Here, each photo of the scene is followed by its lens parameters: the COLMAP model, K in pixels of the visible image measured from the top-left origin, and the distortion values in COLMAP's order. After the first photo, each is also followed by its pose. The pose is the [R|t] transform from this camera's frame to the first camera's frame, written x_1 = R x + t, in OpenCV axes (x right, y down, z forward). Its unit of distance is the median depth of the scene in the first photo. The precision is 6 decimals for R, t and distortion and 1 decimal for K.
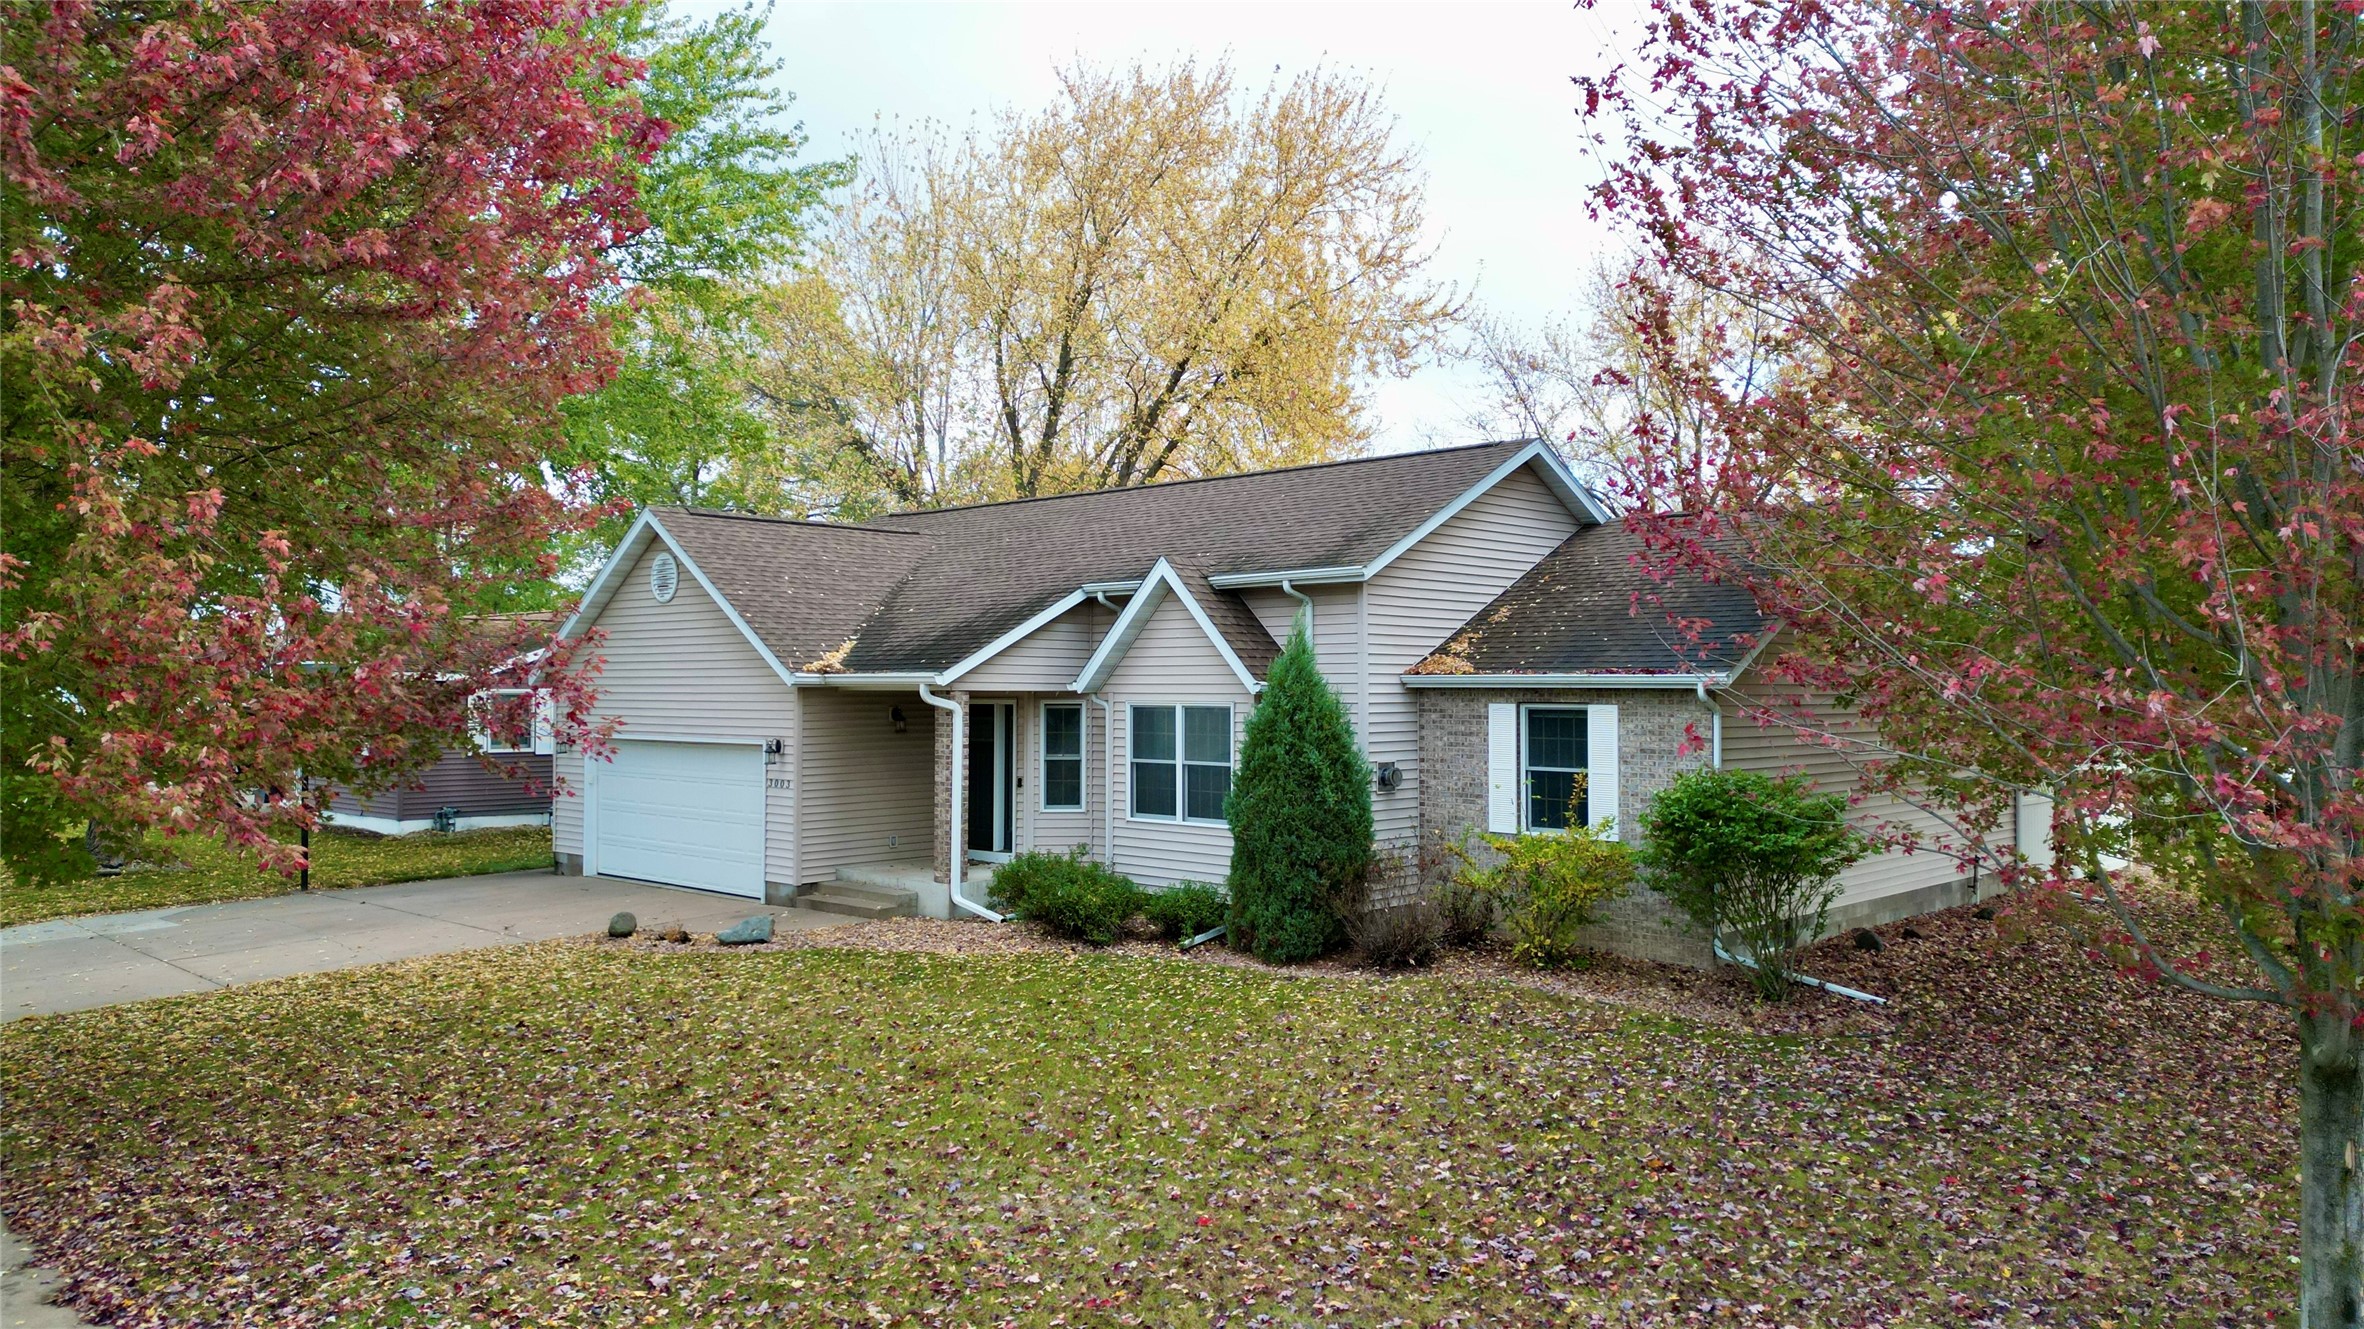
lens RADIAL K [[1645.7, 0, 1182.0], [0, 1645.7, 664.5], [0, 0, 1]] dist [0.062033, -0.001130]
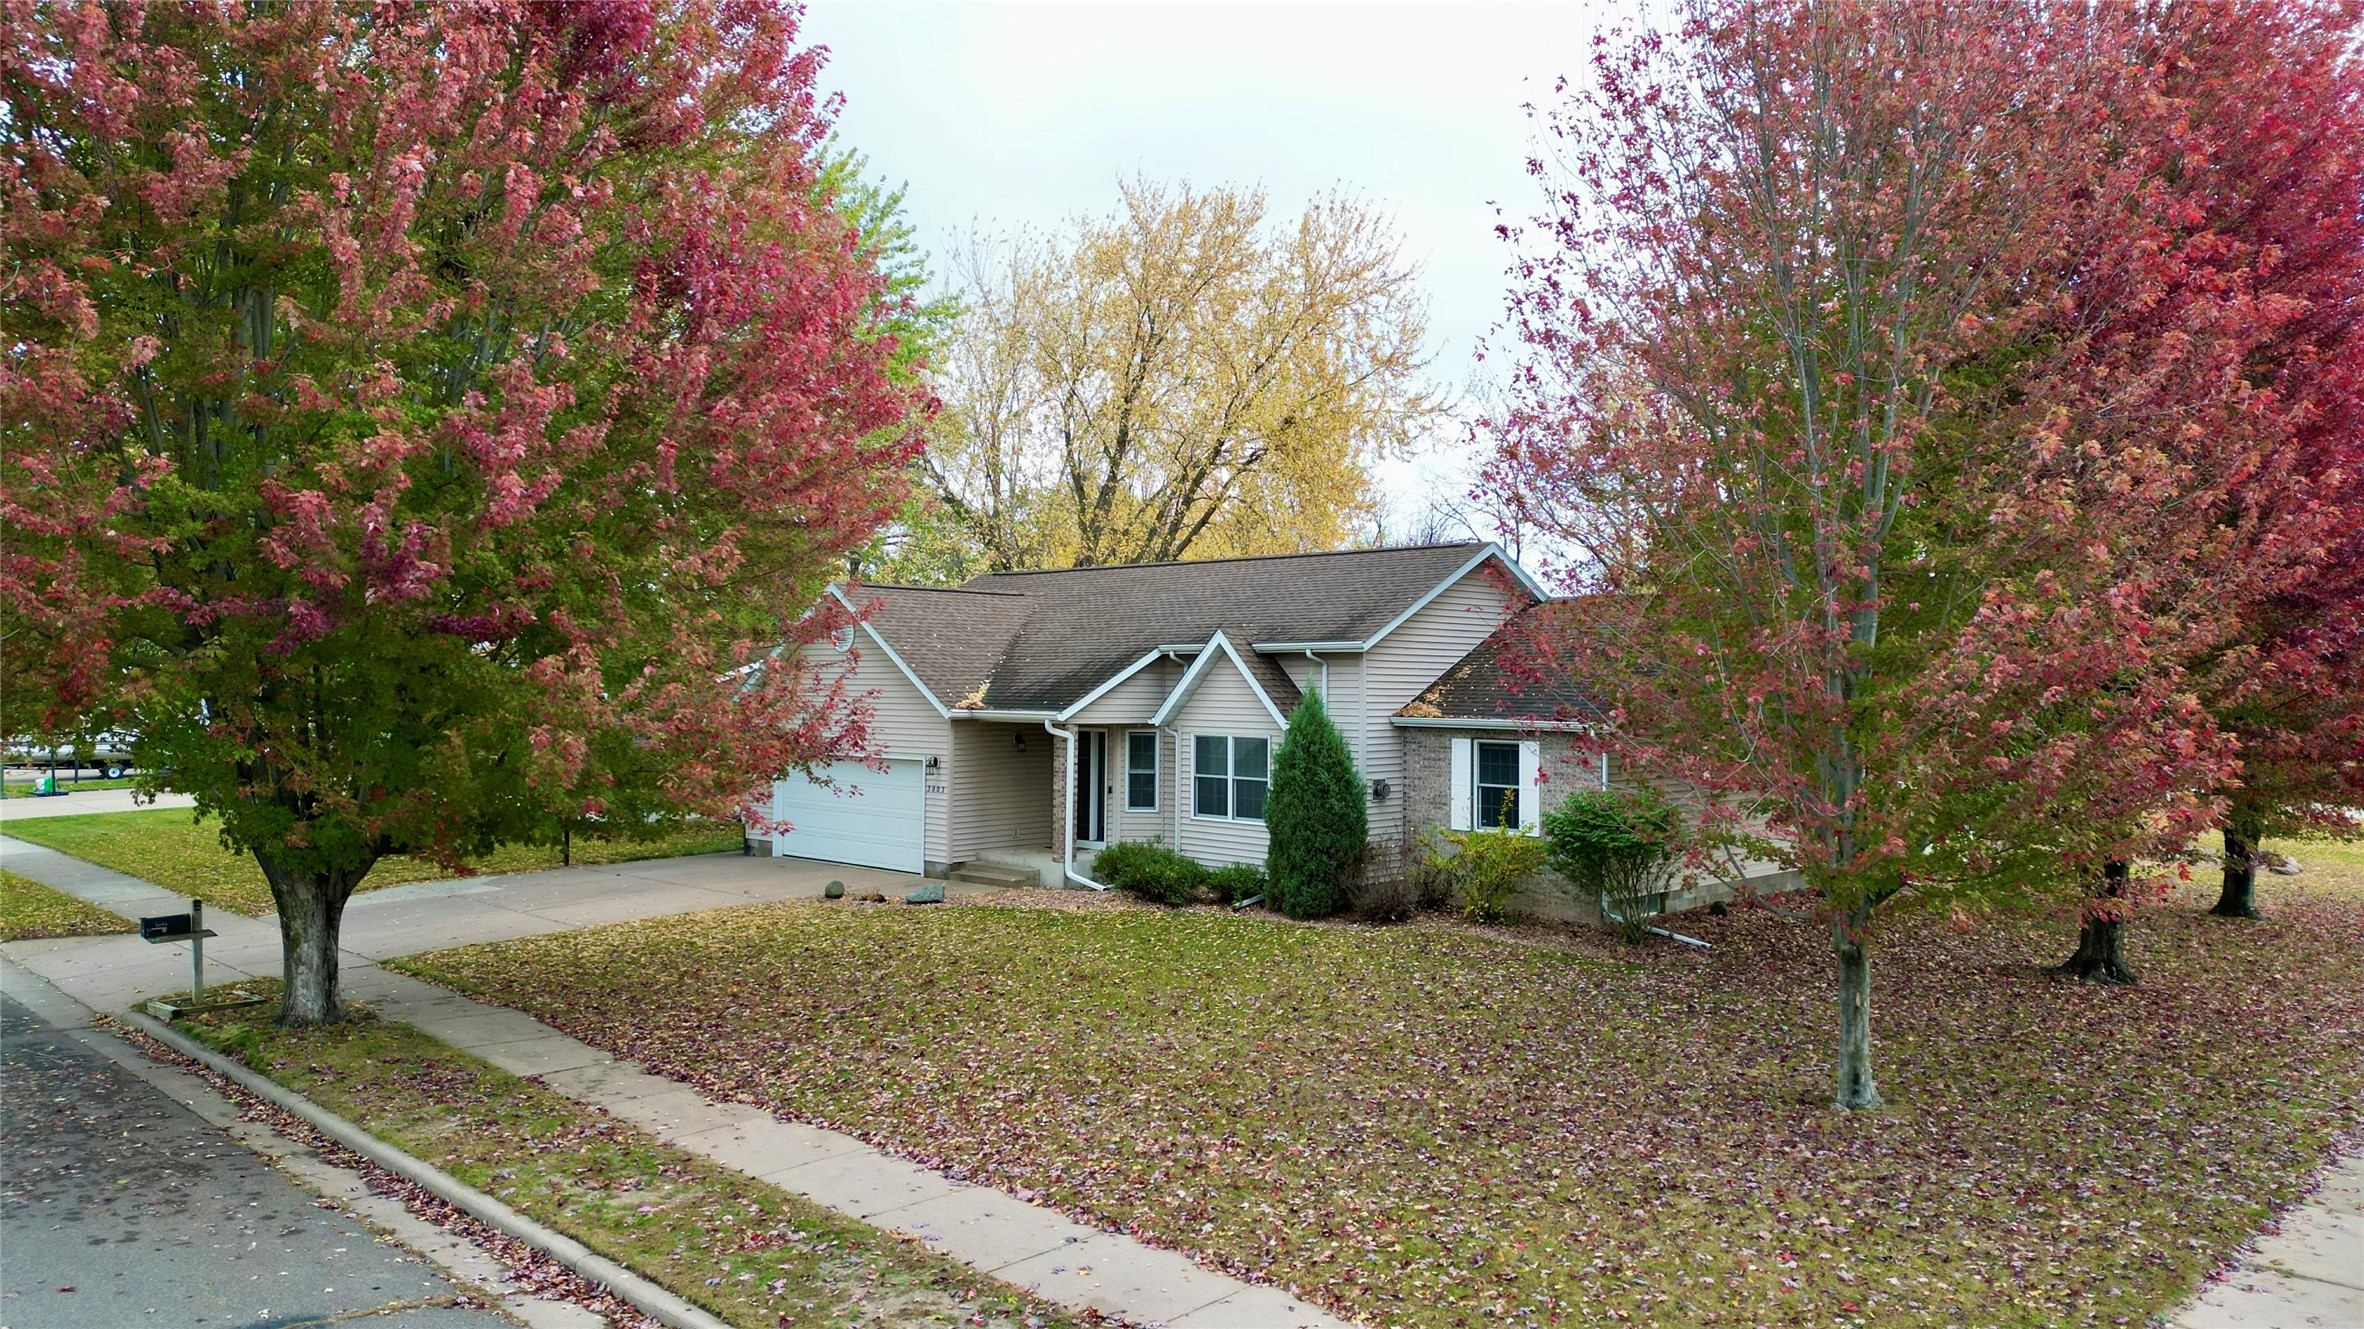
lens RADIAL K [[1612.1, 0, 1188.4], [0, 1612.1, 694.2], [0, 0, 1]] dist [0.141962, -0.000218]
pose [[0.999934, 0.008132, -0.008121, -0.027369], [-0.007975, 0.999786, 0.019103, -0.037401], [0.008275, -0.019037, 0.999785, -0.370192]]
